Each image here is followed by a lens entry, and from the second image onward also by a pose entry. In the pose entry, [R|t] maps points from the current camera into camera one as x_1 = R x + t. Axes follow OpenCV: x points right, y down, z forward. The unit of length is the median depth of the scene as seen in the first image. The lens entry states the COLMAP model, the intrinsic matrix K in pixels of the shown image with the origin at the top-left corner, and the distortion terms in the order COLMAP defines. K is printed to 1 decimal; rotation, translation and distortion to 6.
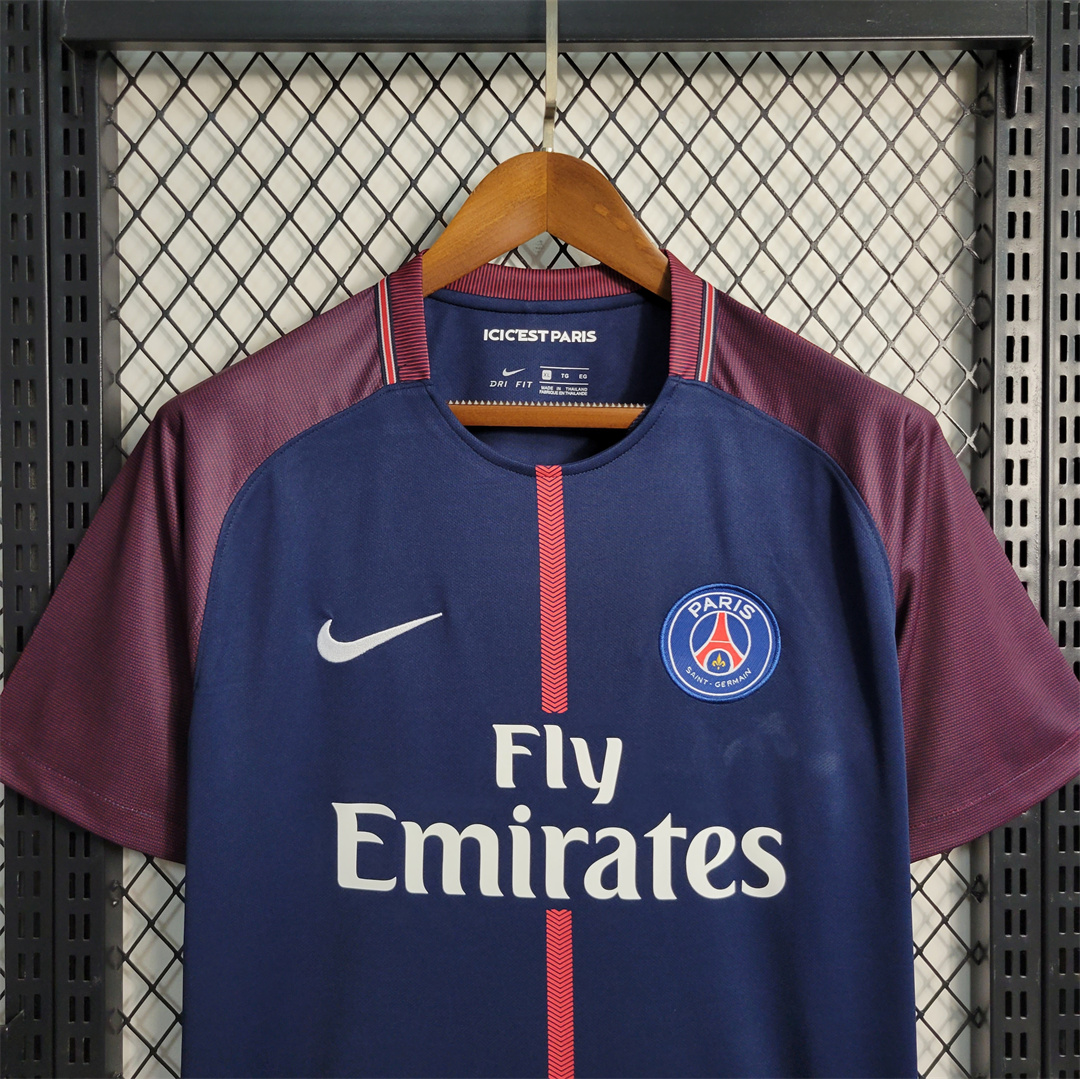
lens RADIAL K [[1177.6, 0, 546.9], [0, 1177.6, 540.7], [0, 0, 1]] dist [0.027111, 0.000000]
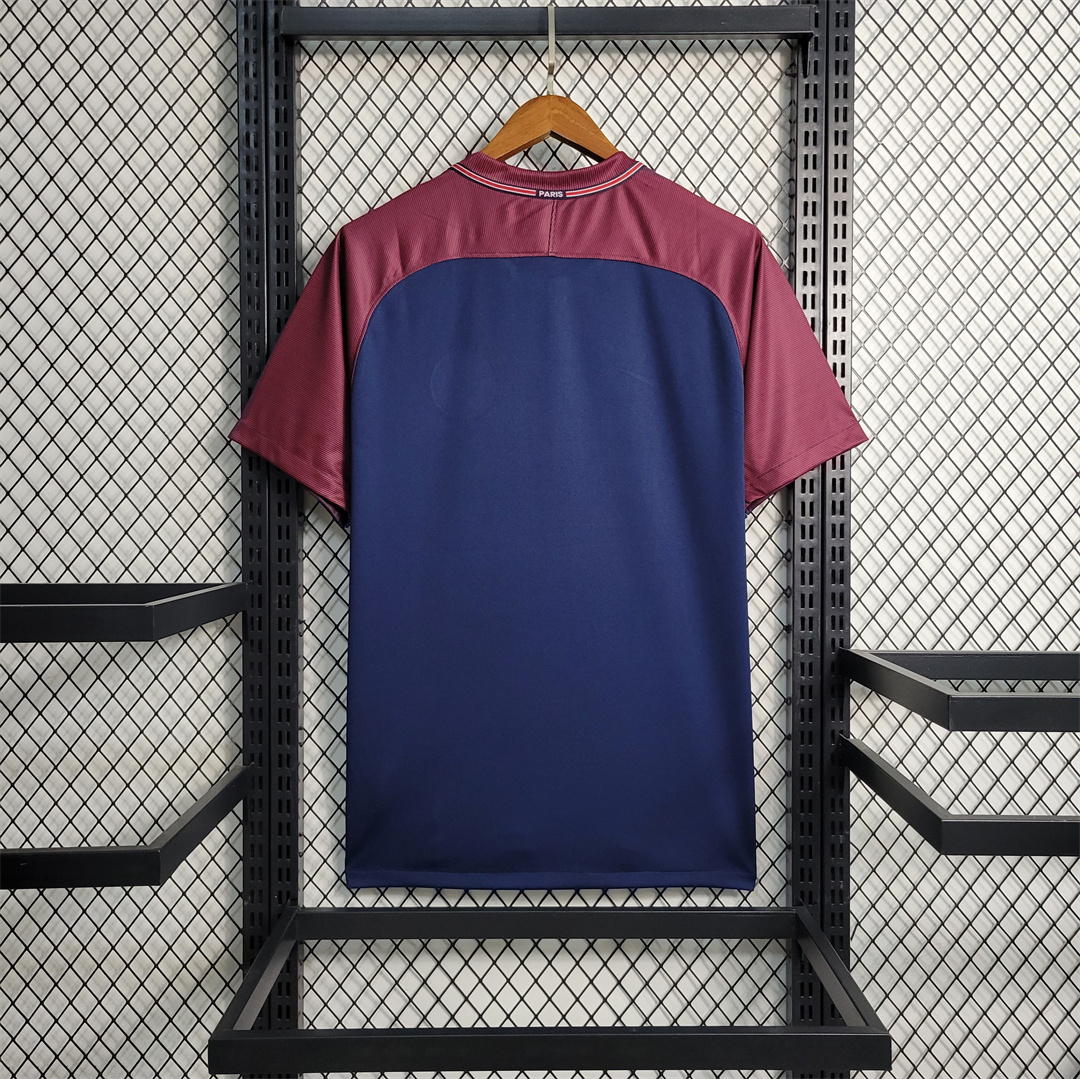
lens RADIAL K [[1177.6, 0, 529.3], [0, 1177.6, 539.4], [0, 0, 1]] dist [0.027111, 0.000000]
pose [[0.999959, 0.002121, -0.008791, -0.006658], [-0.002045, 0.999960, 0.008685, 0.320966], [0.008809, -0.008667, 0.999924, -0.784169]]
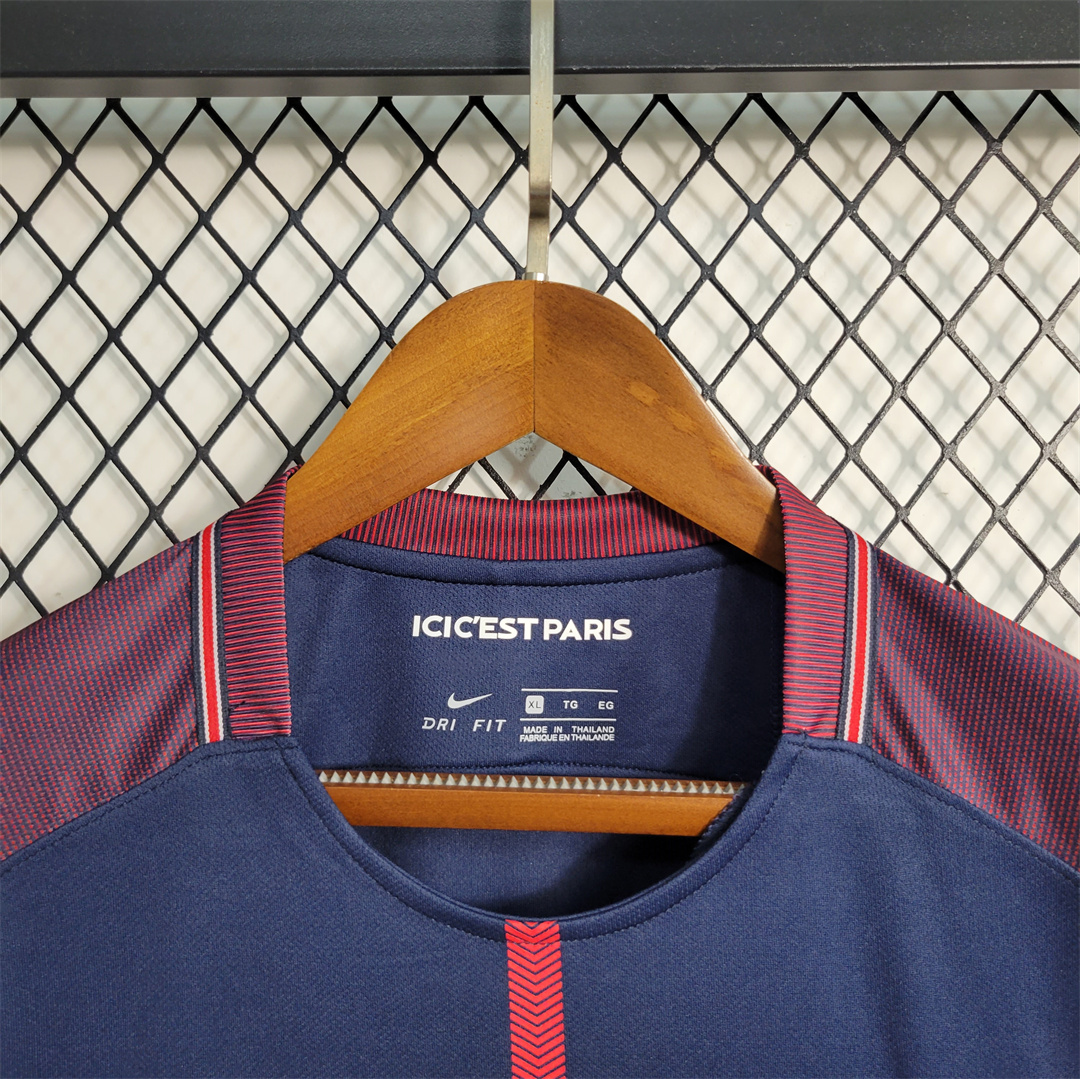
lens RADIAL K [[1177.6, 0, 545.3], [0, 1177.6, 537.7], [0, 0, 1]] dist [0.027111, 0.000000]
pose [[0.999498, 0.003894, -0.031447, 0.020334], [-0.006665, 0.996054, -0.088501, -0.167826], [0.030979, 0.088666, 0.995580, 0.486350]]
